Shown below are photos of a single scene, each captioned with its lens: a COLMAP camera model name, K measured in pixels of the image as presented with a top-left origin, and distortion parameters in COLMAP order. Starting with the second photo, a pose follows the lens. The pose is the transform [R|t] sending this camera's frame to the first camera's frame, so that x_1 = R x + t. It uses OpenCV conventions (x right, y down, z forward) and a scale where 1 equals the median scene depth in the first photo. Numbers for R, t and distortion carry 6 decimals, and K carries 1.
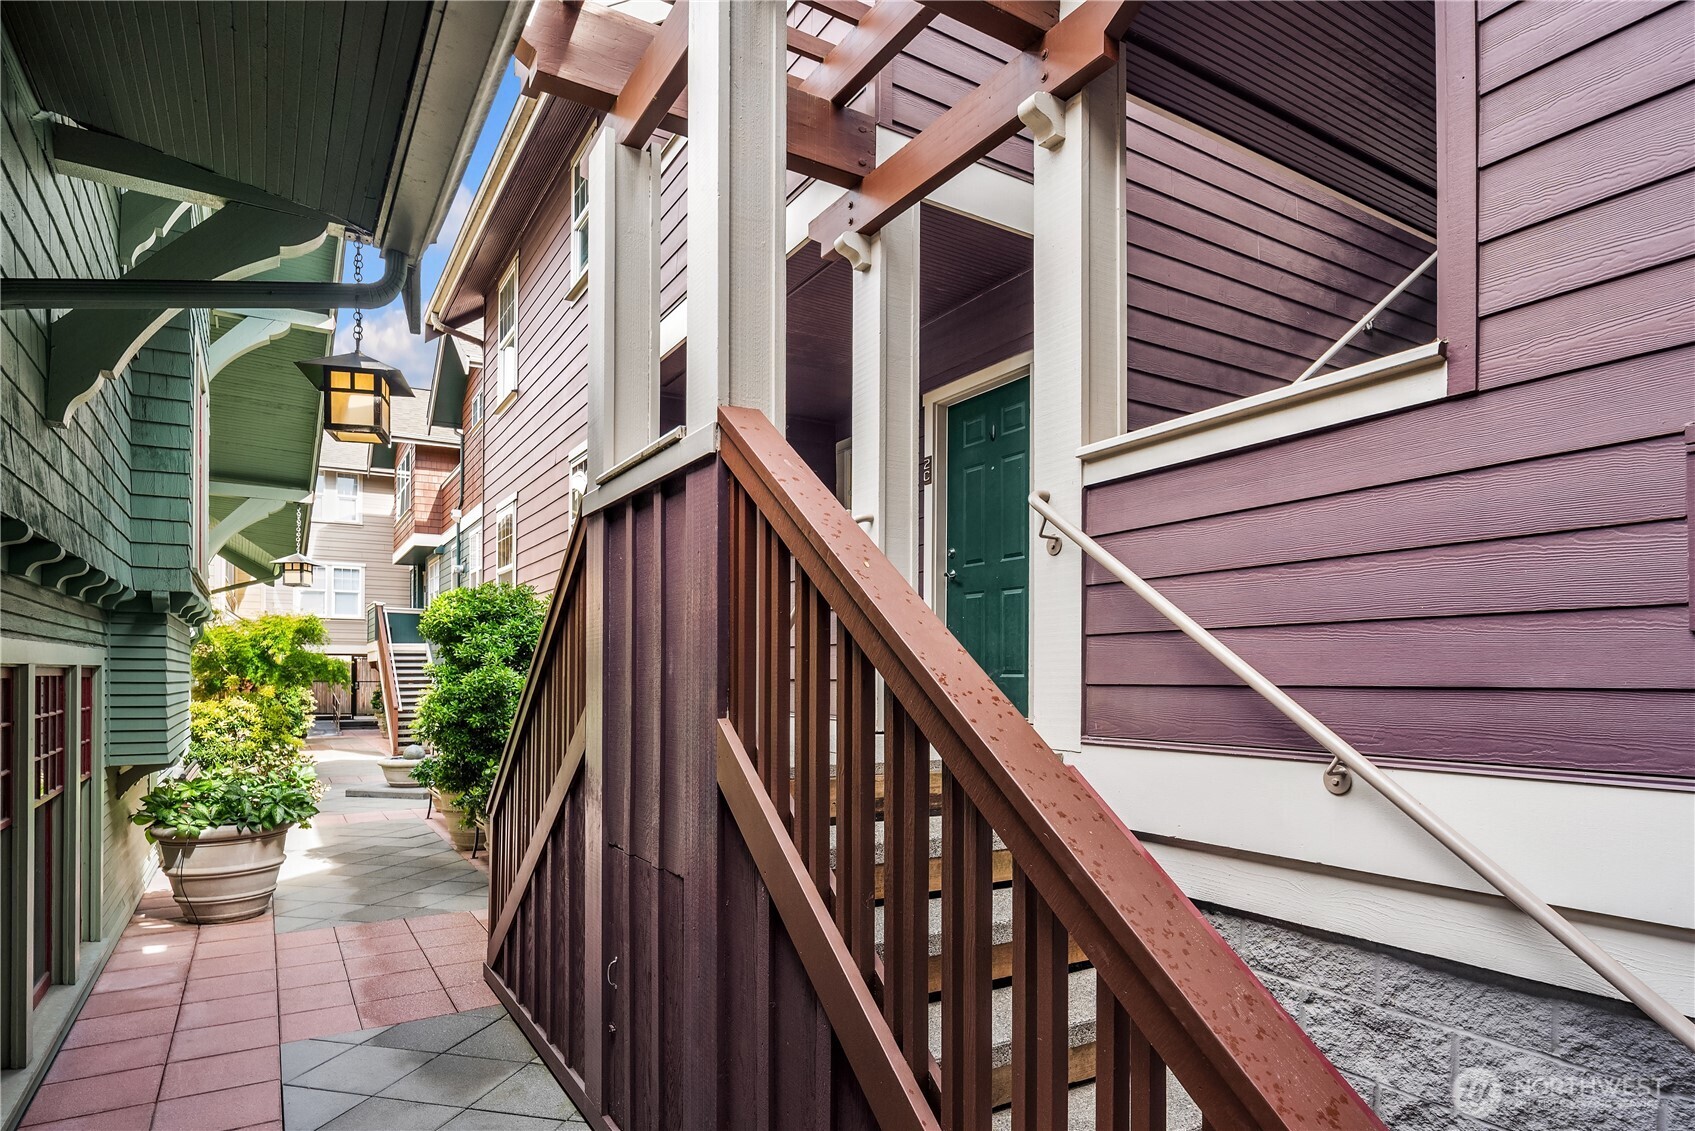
lens RADIAL K [[898.4, 0, 781.6], [0, 898.4, 563.3], [0, 0, 1]] dist [0.000884, 0.000105]
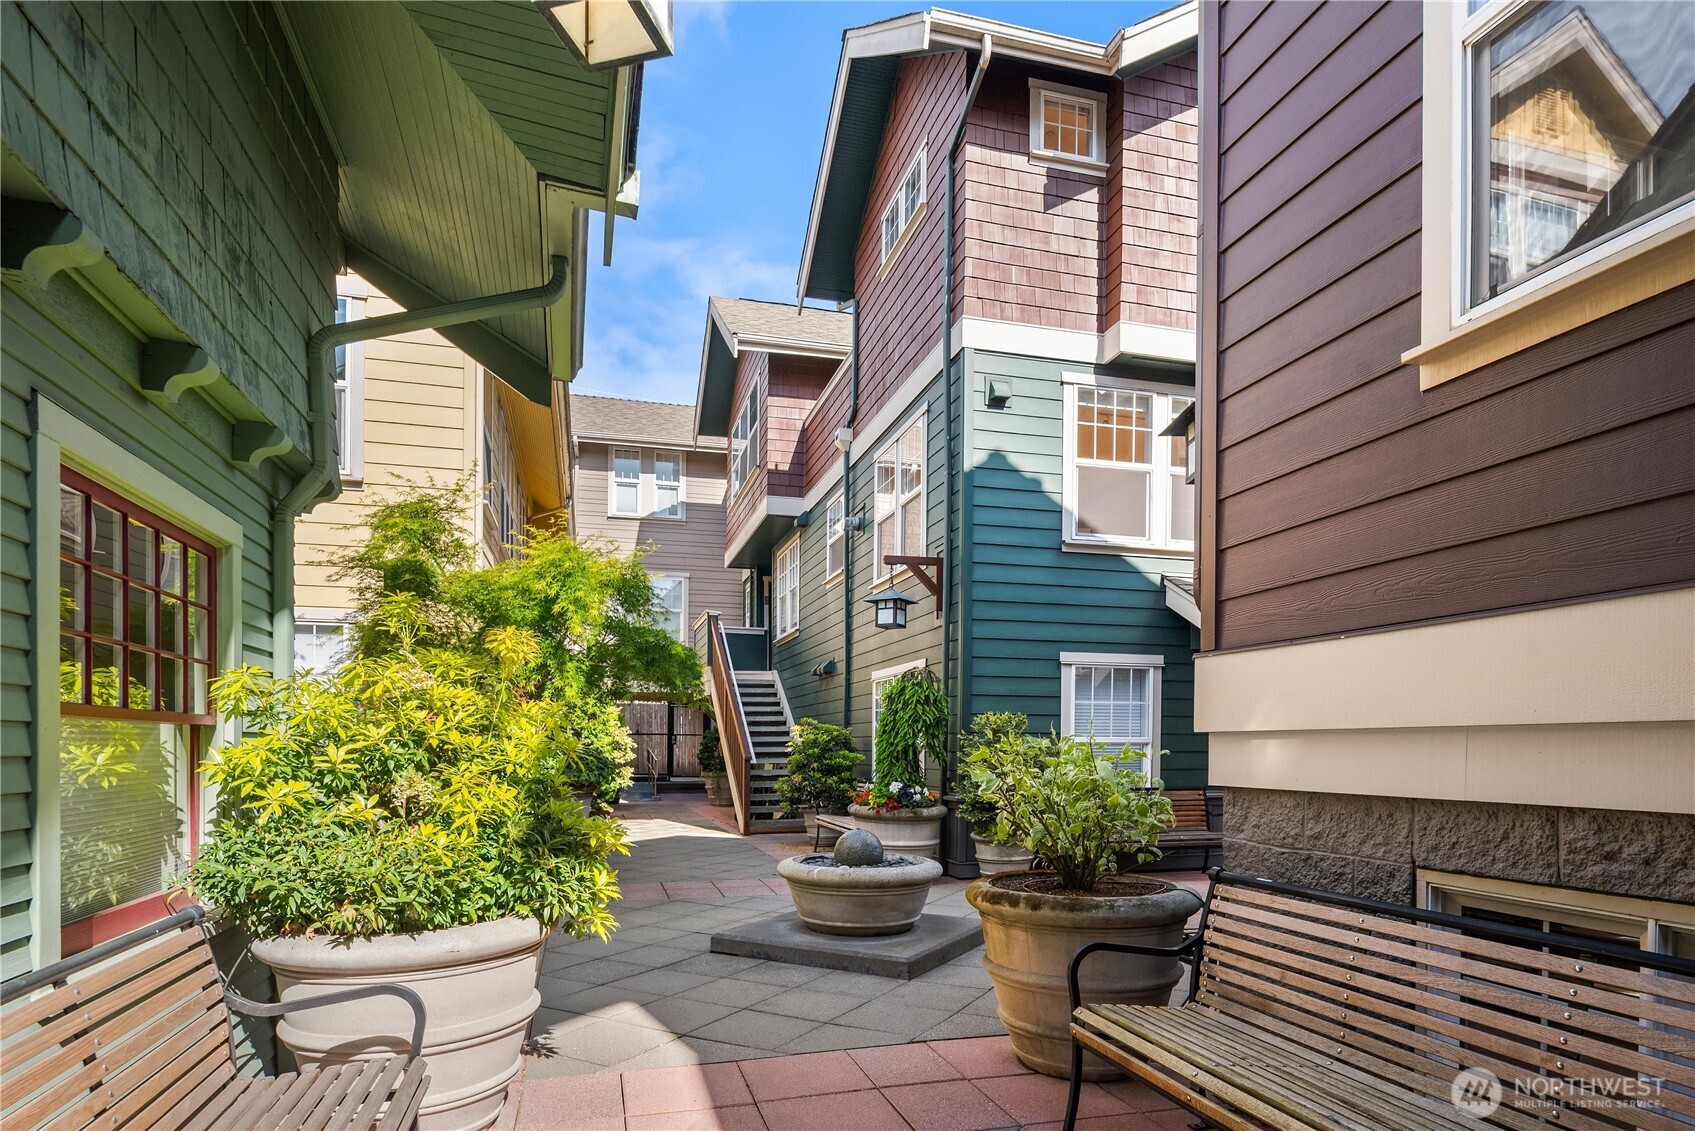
lens RADIAL K [[925.3, 0, 853.1], [0, 925.3, 525.8], [0, 0, 1]] dist [-0.002775, -0.000385]
pose [[0.971779, -0.049871, -0.230560, -0.188040], [0.025274, 0.993782, -0.108433, 0.066151], [0.234534, 0.099545, 0.966998, 0.349084]]
